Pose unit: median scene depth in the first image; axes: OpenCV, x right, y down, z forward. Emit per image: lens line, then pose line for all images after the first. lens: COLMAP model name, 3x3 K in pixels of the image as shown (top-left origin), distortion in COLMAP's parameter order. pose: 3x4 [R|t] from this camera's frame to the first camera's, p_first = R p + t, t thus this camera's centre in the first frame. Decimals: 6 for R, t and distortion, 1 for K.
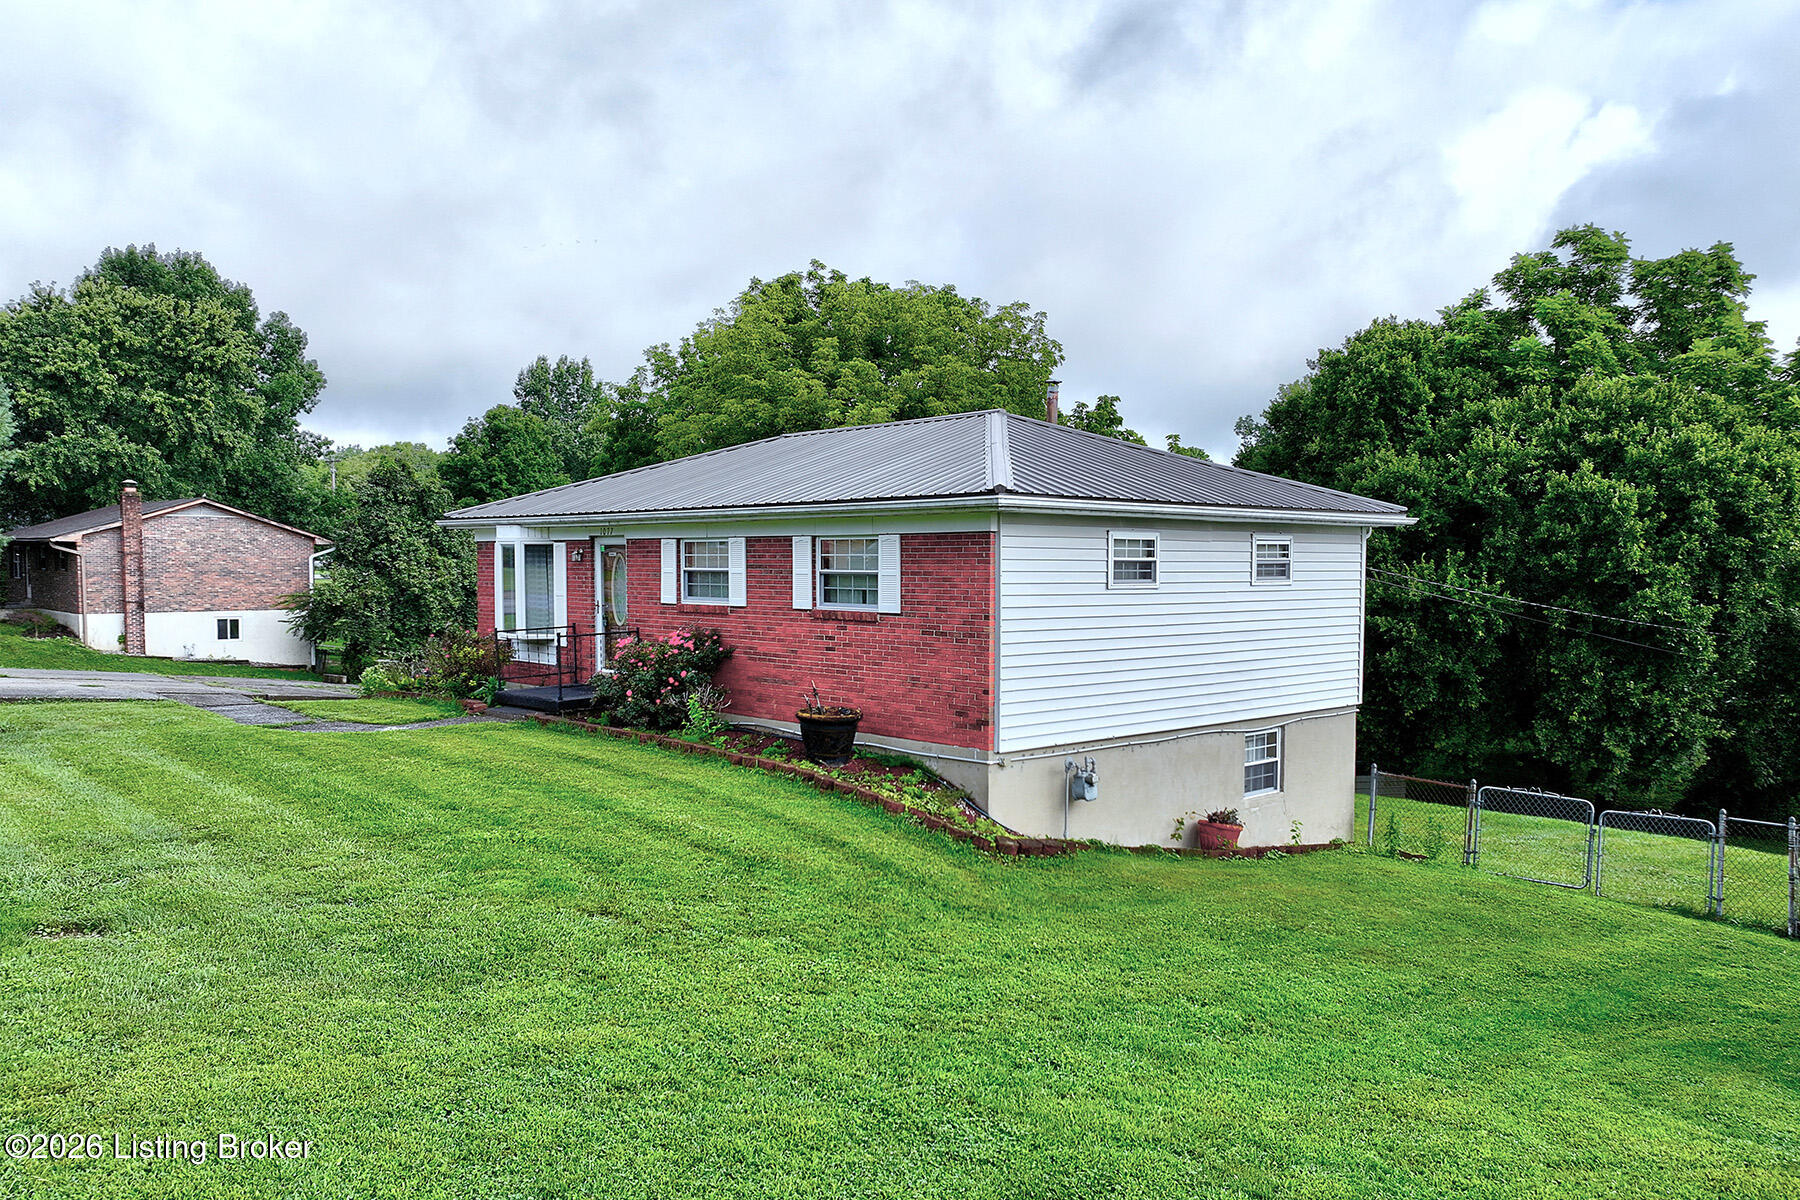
lens RADIAL K [[1287.3, 0, 905.4], [0, 1287.3, 606.2], [0, 0, 1]] dist [0.002498, 0.018490]
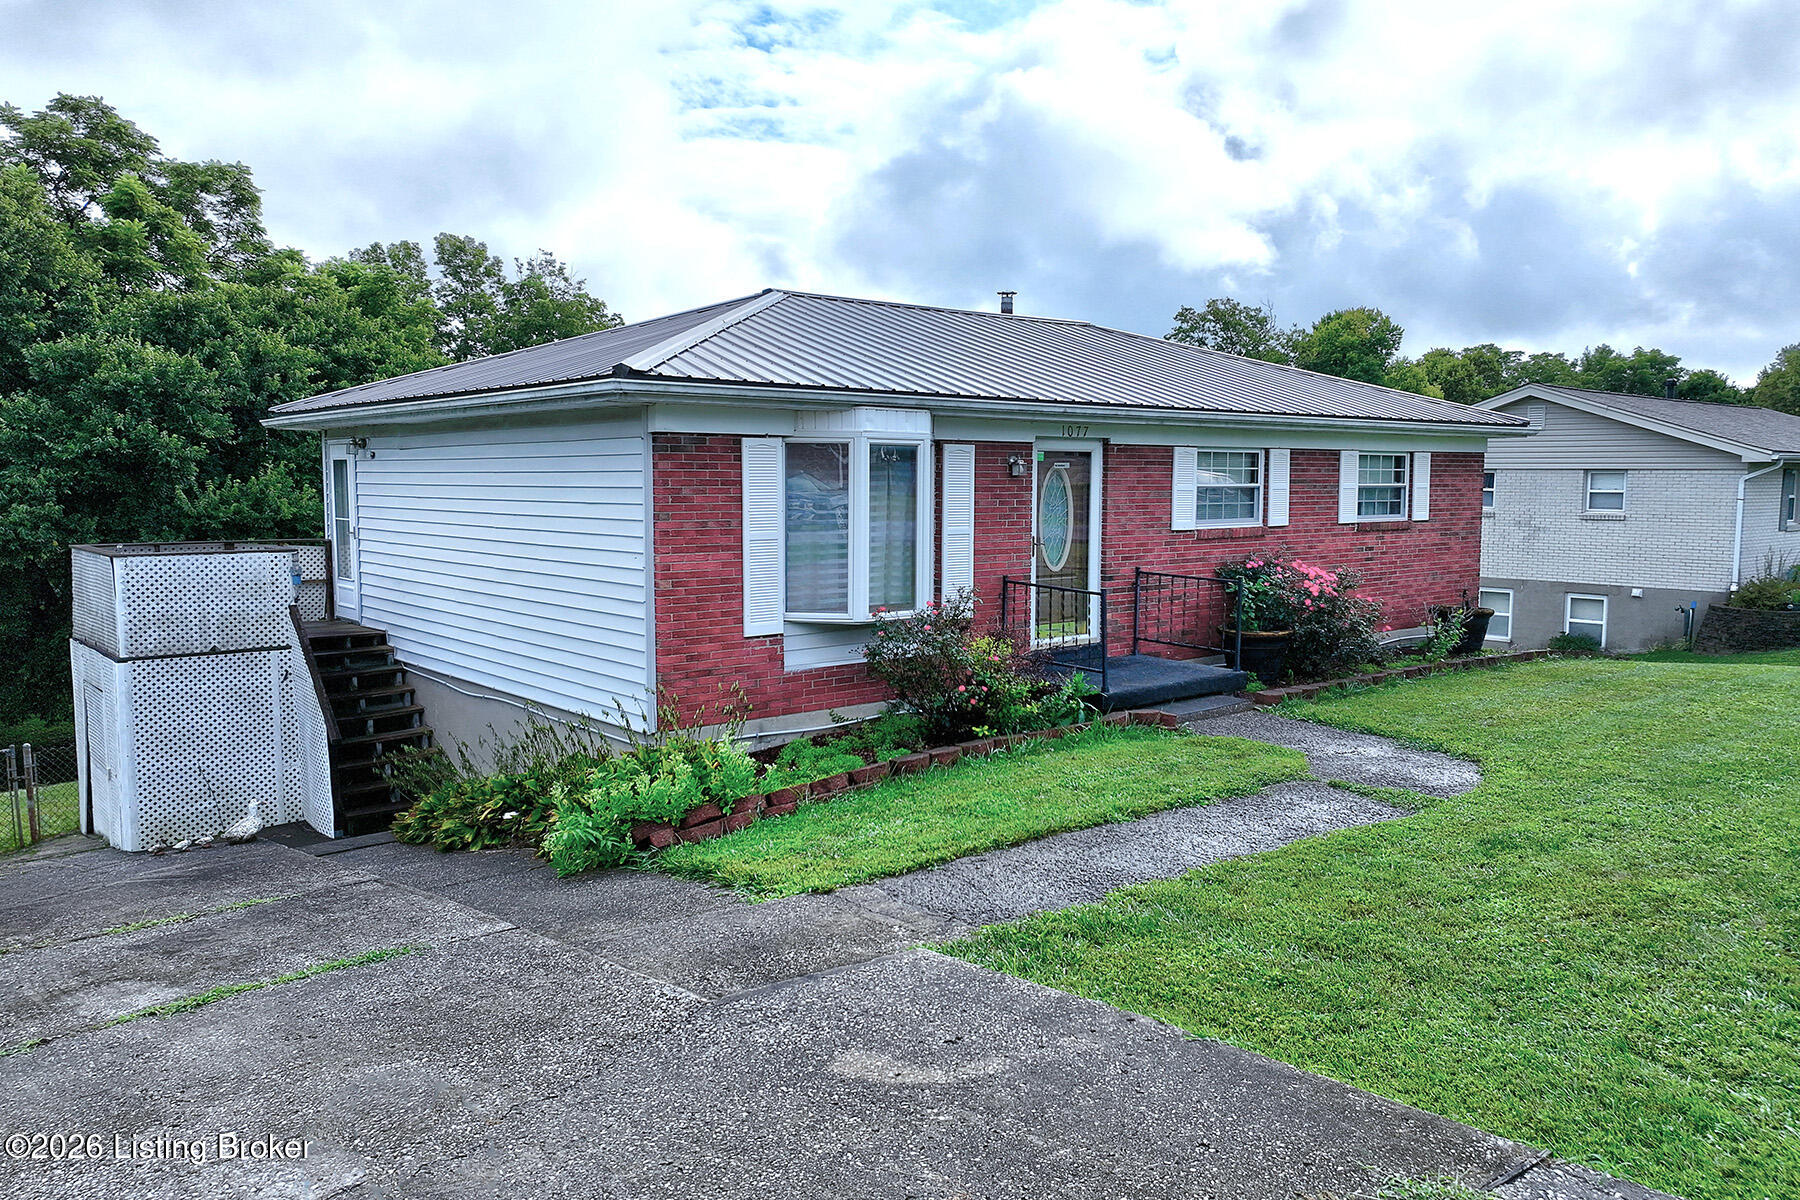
lens RADIAL K [[1287.3, 0, 906.2], [0, 1287.3, 602.6], [0, 0, 1]] dist [0.002498, 0.018490]
pose [[0.070759, -0.098045, 0.992663, -1.060357], [0.035663, 0.994770, 0.095711, -0.042788], [-0.996856, 0.028629, 0.073886, 1.211247]]
